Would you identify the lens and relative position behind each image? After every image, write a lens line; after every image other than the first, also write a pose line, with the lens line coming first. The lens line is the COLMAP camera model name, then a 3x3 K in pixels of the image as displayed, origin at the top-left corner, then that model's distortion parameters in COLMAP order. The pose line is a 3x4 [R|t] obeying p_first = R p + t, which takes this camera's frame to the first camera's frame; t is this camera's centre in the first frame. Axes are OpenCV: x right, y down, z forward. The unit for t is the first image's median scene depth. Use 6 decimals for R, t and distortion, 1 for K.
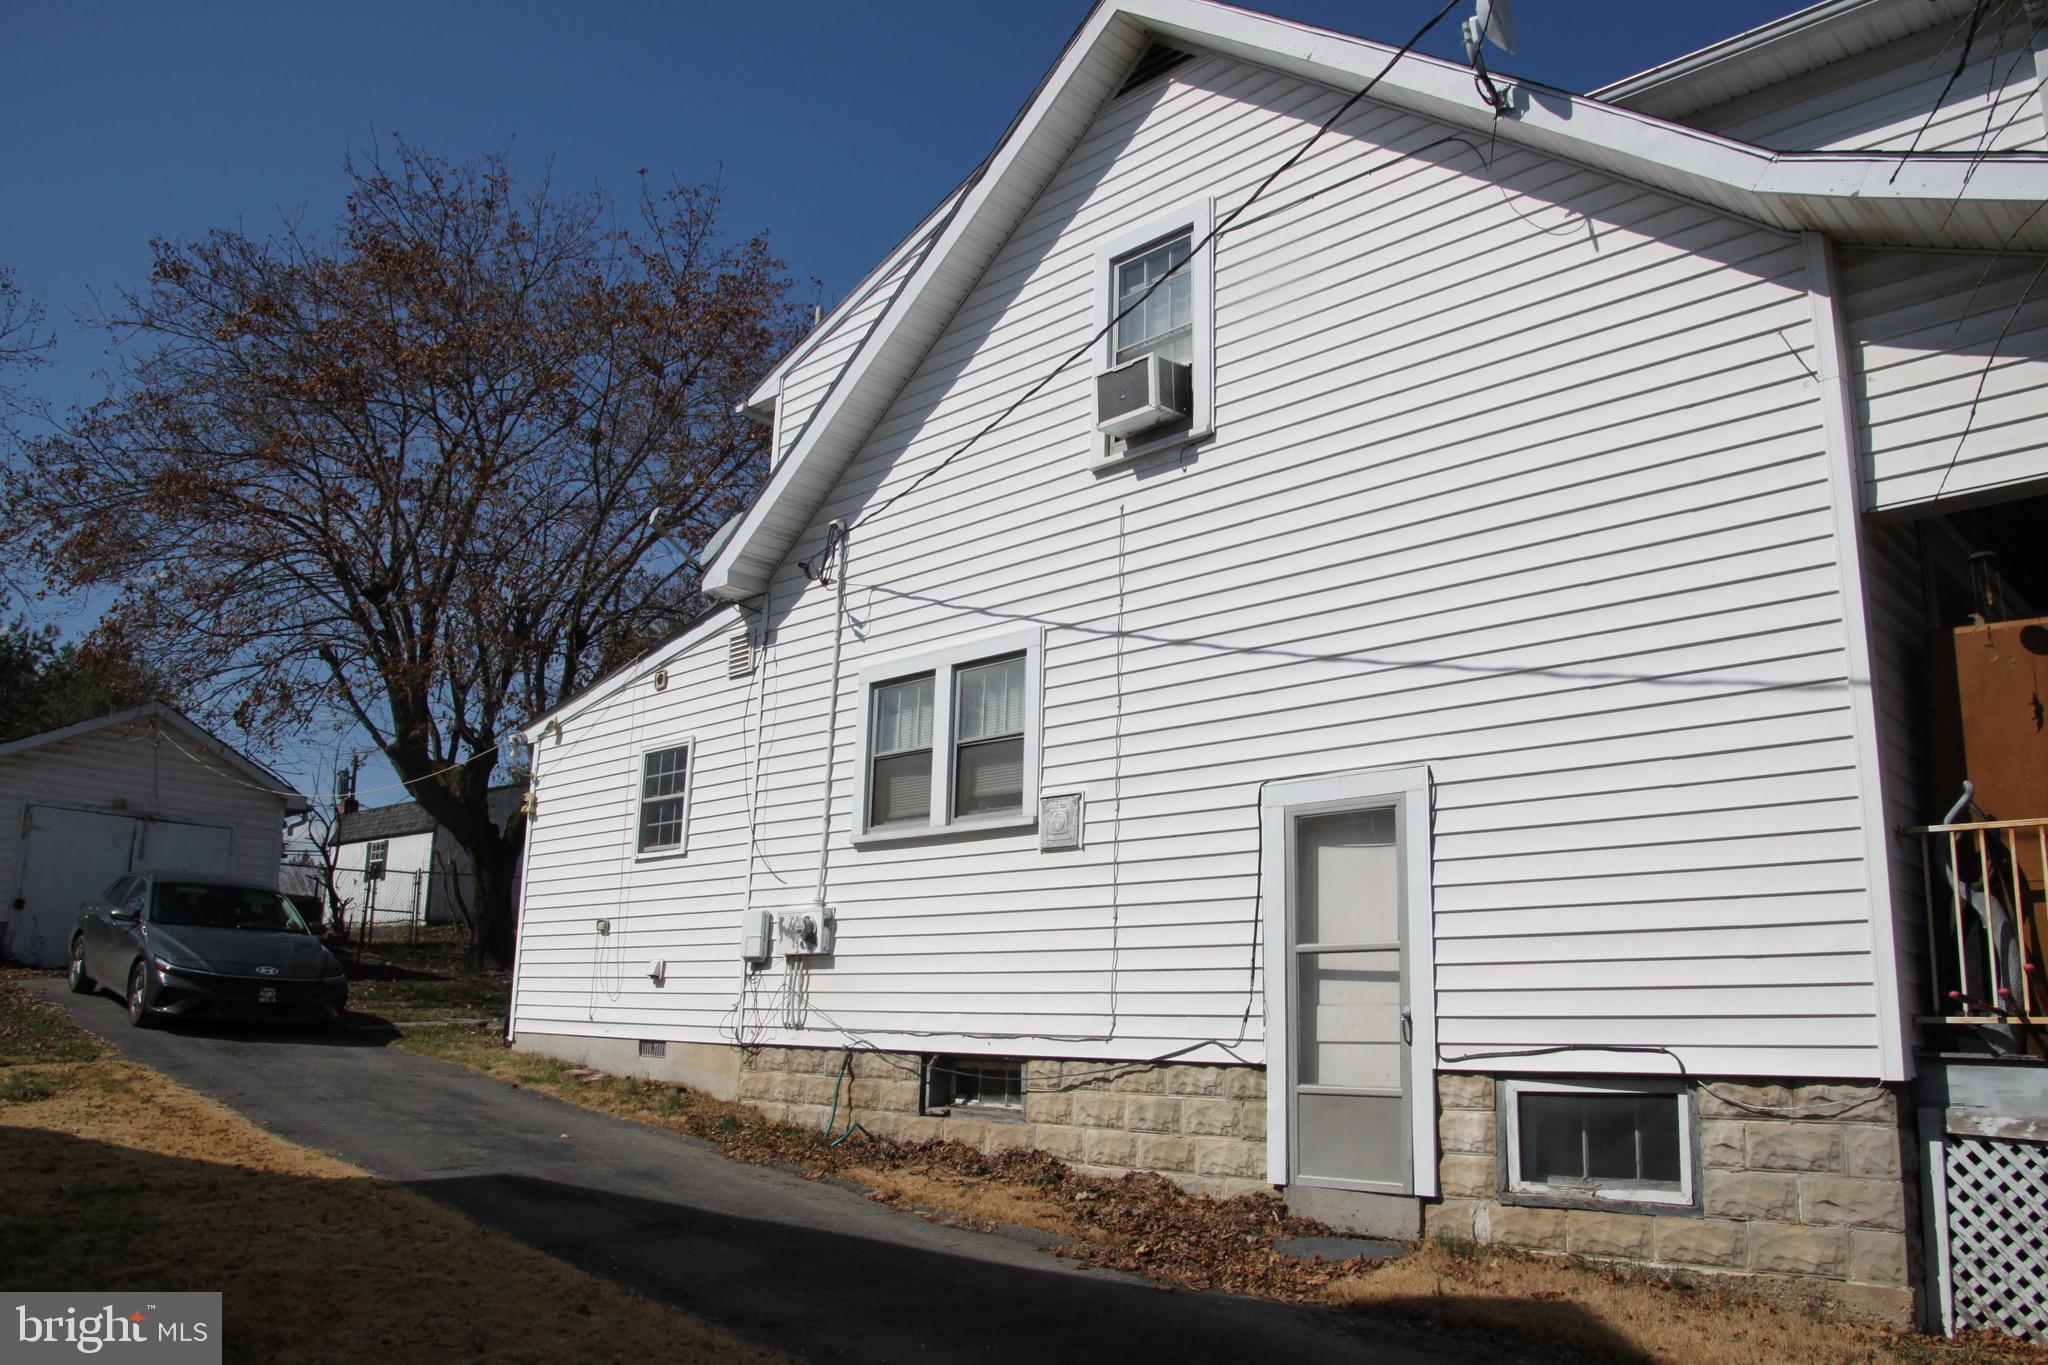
lens RADIAL K [[1527.8, 0, 1027.1], [0, 1527.8, 711.5], [0, 0, 1]] dist [-0.121841, 0.049775]
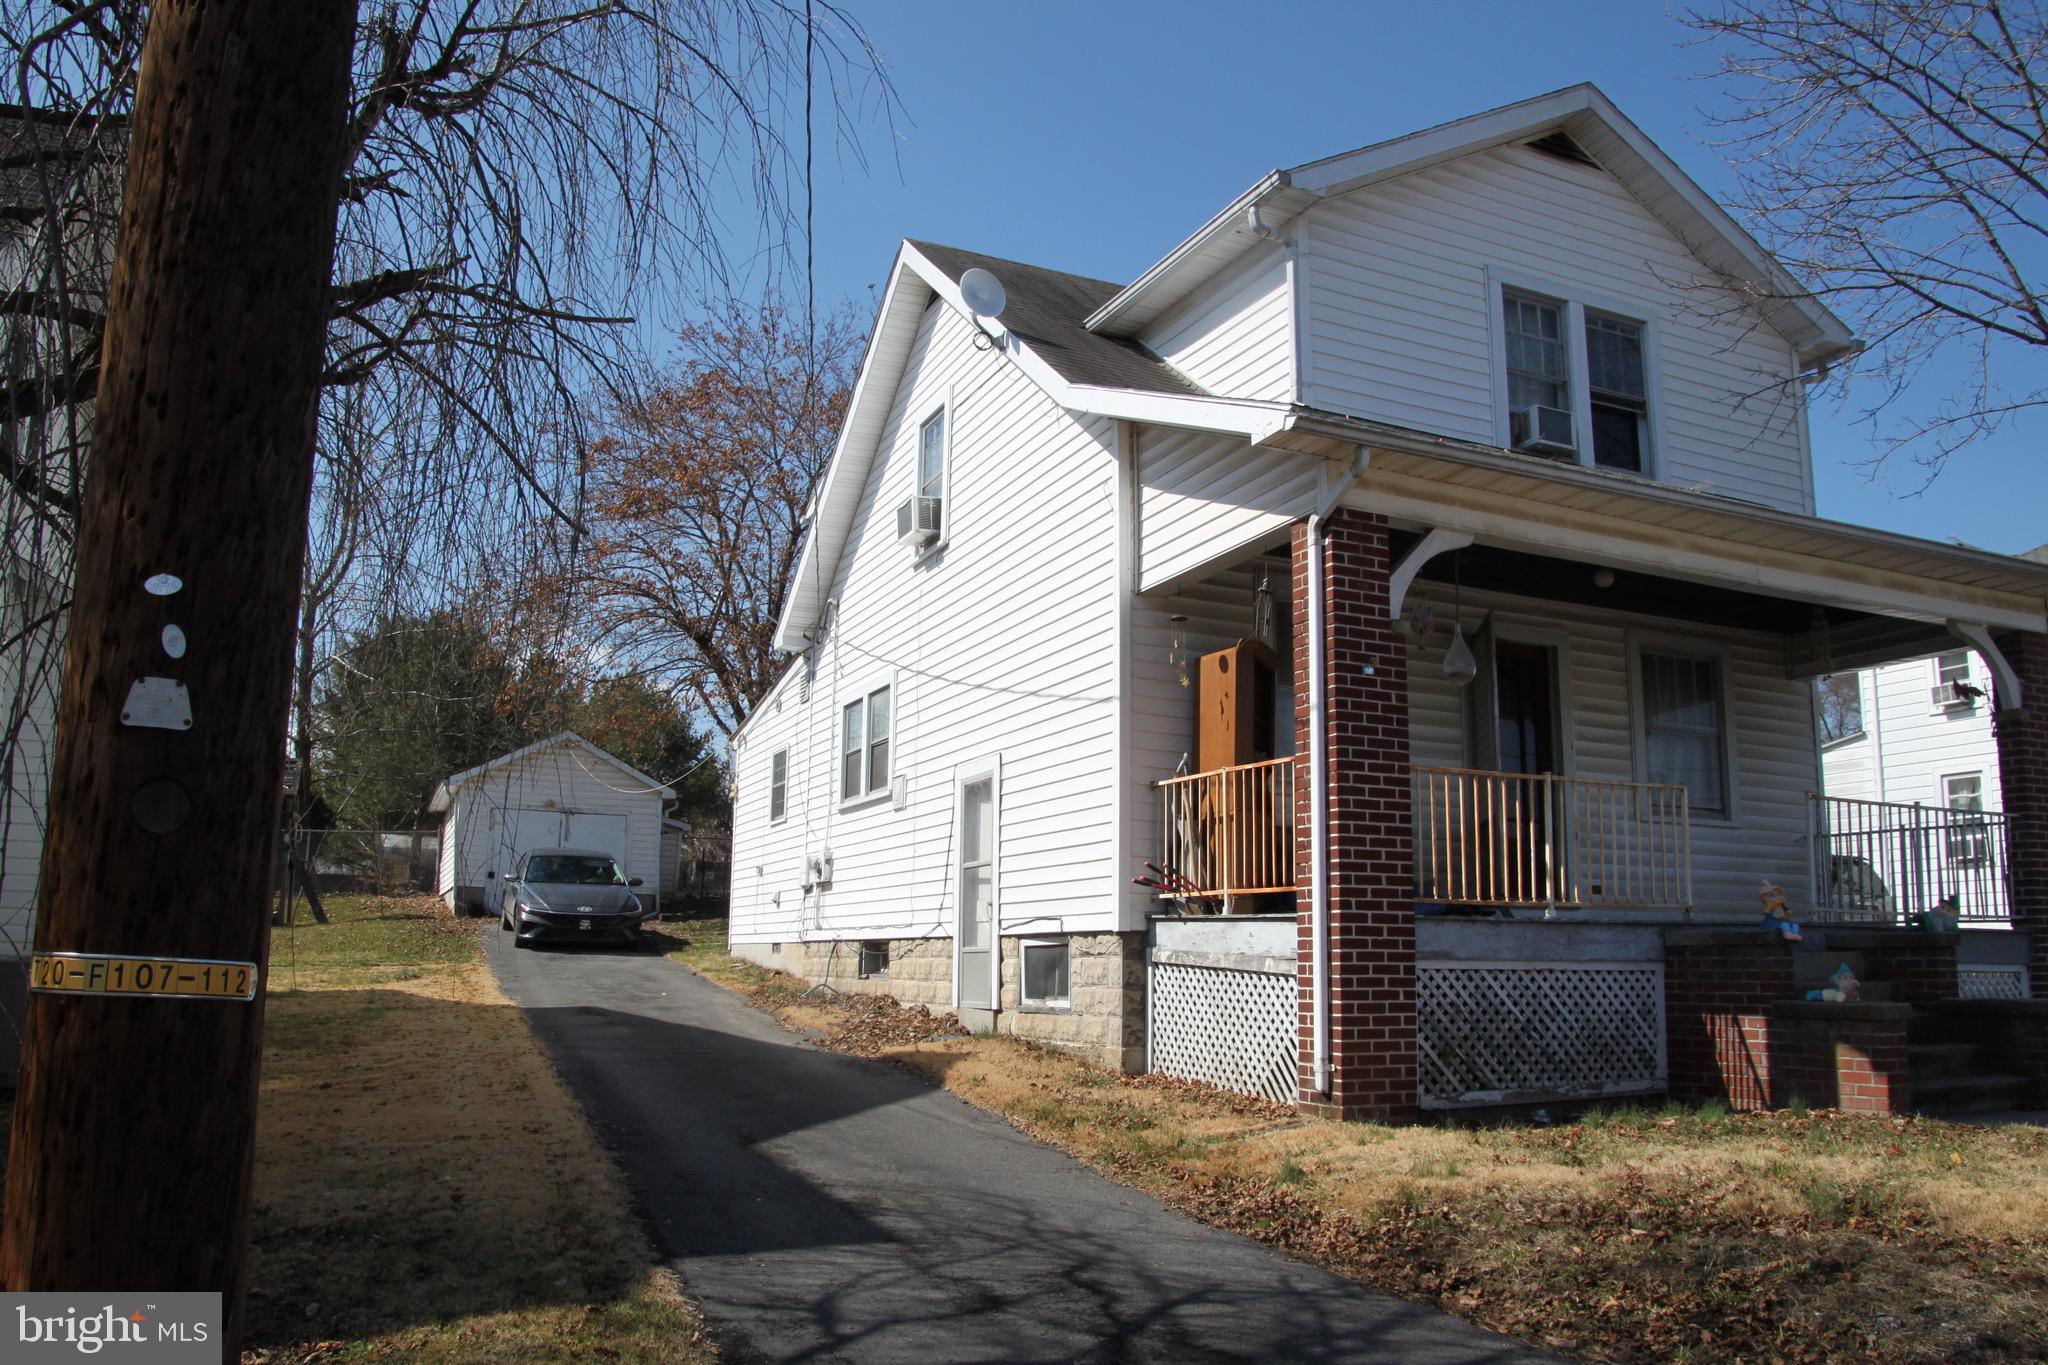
lens RADIAL K [[1527.8, 0, 1027.1], [0, 1527.8, 711.5], [0, 0, 1]] dist [-0.121841, 0.049775]
pose [[0.931859, -0.070126, -0.355979, 0.744938], [0.081357, 0.996546, 0.016656, -0.028671], [0.353582, -0.044482, 0.934345, -0.455495]]
